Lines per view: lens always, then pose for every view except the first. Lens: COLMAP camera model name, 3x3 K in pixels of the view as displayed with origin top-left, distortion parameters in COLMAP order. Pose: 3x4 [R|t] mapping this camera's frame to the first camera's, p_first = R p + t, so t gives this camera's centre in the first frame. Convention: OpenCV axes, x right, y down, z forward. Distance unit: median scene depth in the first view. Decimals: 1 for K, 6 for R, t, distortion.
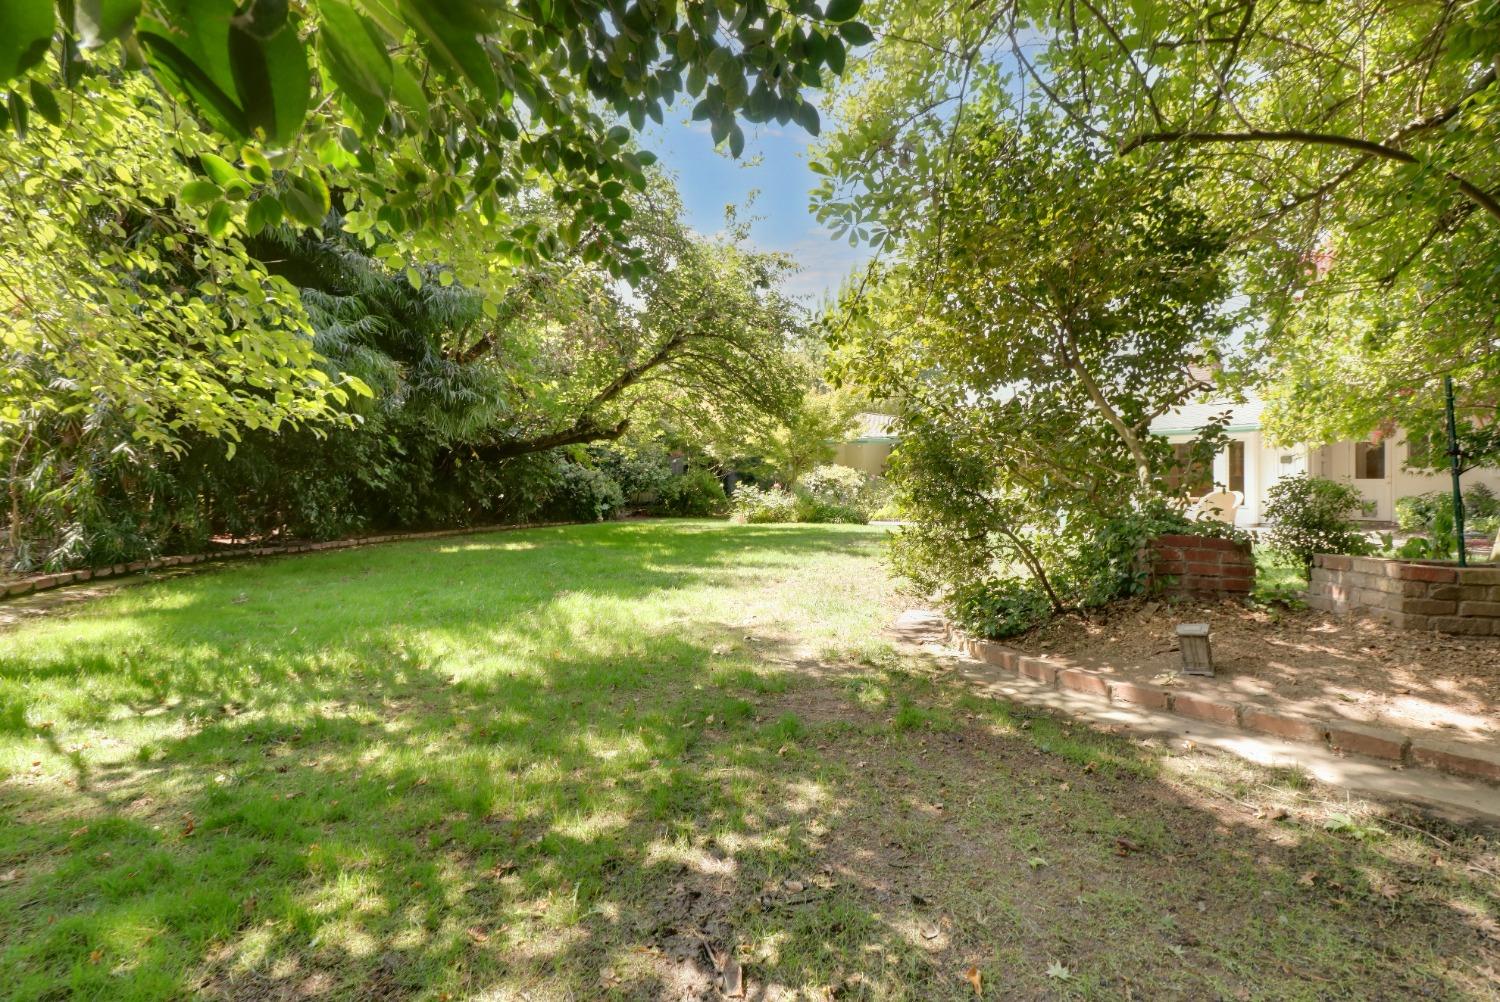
lens RADIAL K [[711.1, 0, 749.3], [0, 711.1, 484.0], [0, 0, 1]] dist [-0.001597, 0.000507]
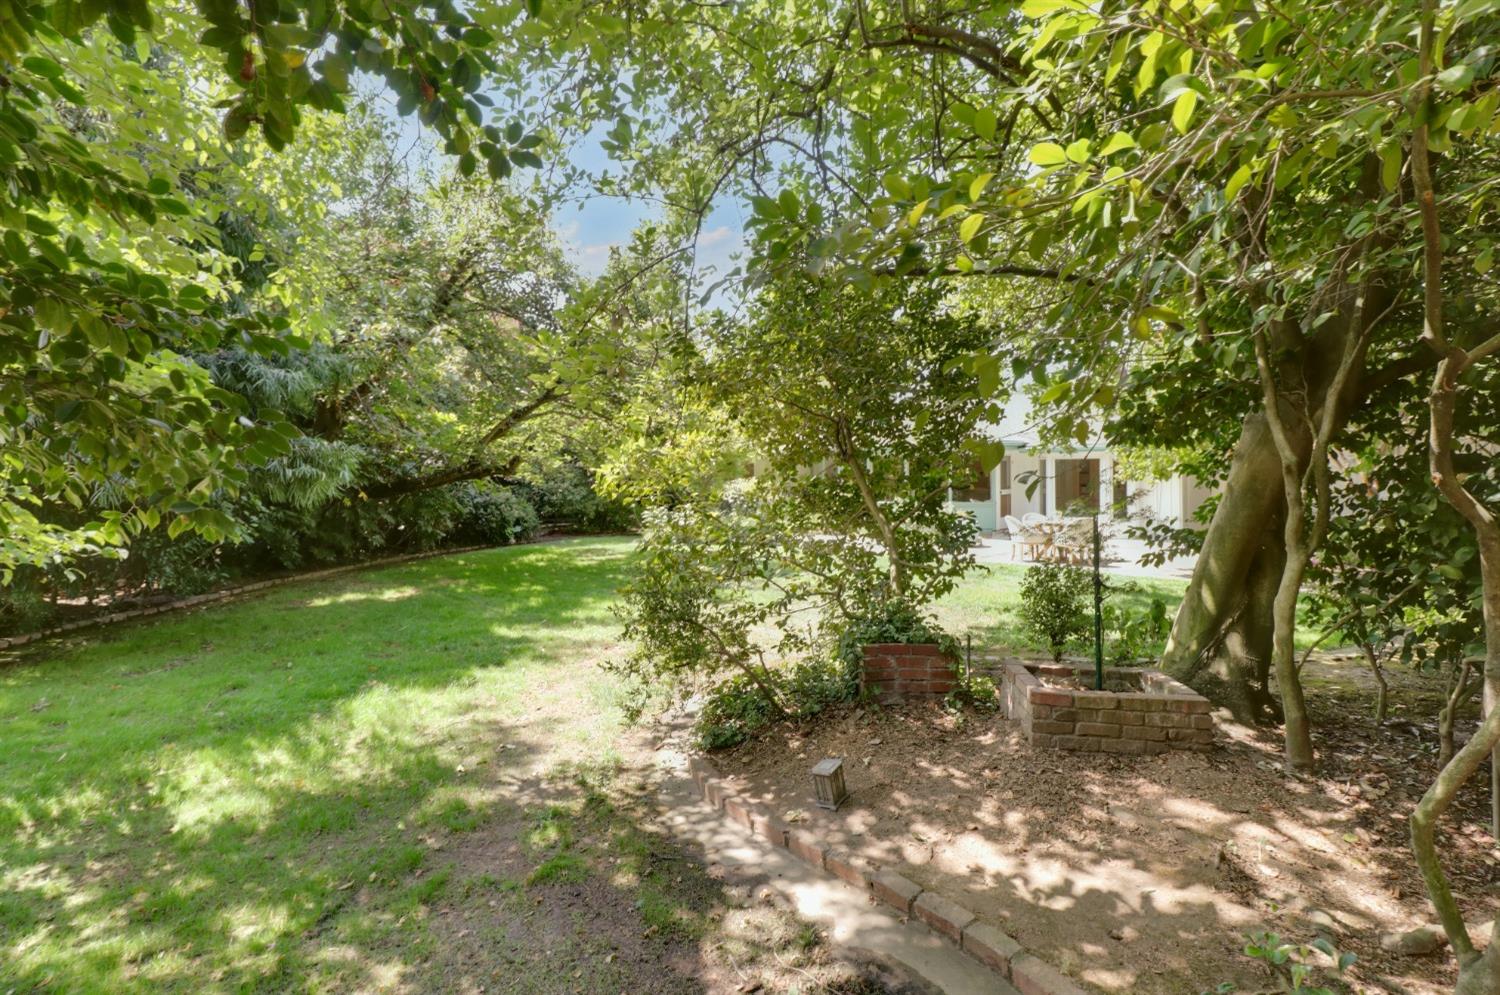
lens RADIAL K [[709.5, 0, 759.2], [0, 709.5, 479.1], [0, 0, 1]] dist [0.021039, -0.014200]
pose [[0.998327, -0.013737, 0.056170, 0.147277], [0.012690, 0.999740, 0.018956, -0.093545], [-0.056416, -0.018211, 0.998241, -0.047905]]
